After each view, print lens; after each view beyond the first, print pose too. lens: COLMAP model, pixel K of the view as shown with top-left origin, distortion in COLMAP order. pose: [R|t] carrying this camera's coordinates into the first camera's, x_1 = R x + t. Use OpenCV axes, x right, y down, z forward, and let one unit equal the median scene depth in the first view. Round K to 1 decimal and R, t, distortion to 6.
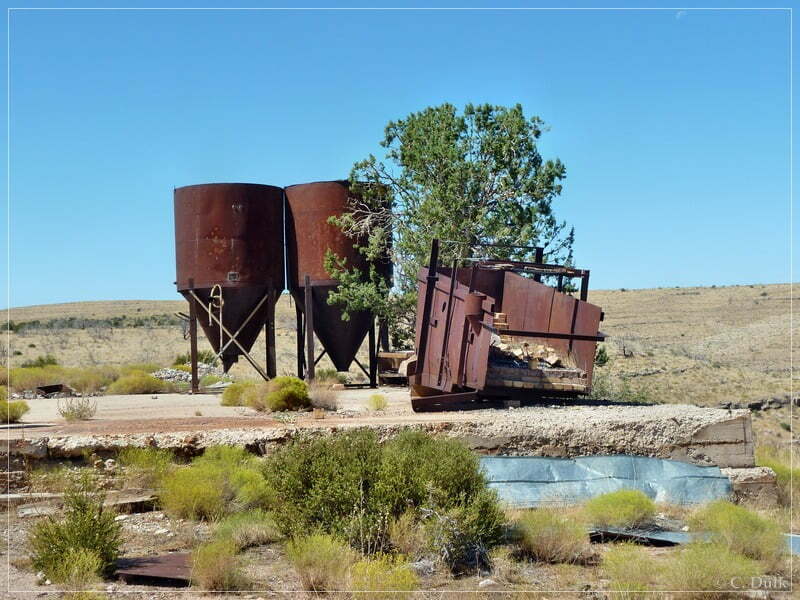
lens RADIAL K [[1282.5, 0, 400.7], [0, 1282.5, 300.1], [0, 0, 1]] dist [0.041049, 0.000000]
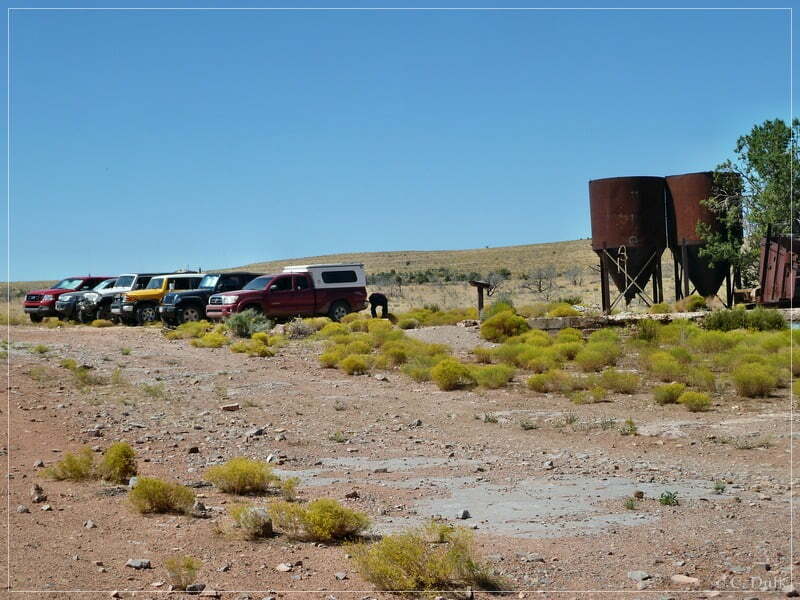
lens RADIAL K [[1669.6, 0, 399.0], [0, 1669.6, 292.6], [0, 0, 1]] dist [0.011695, 0.000000]
pose [[0.979564, -0.016287, -0.200472, -0.010069], [0.021747, 0.999449, 0.025062, -0.011908], [0.199953, -0.028909, 0.979379, -0.958289]]
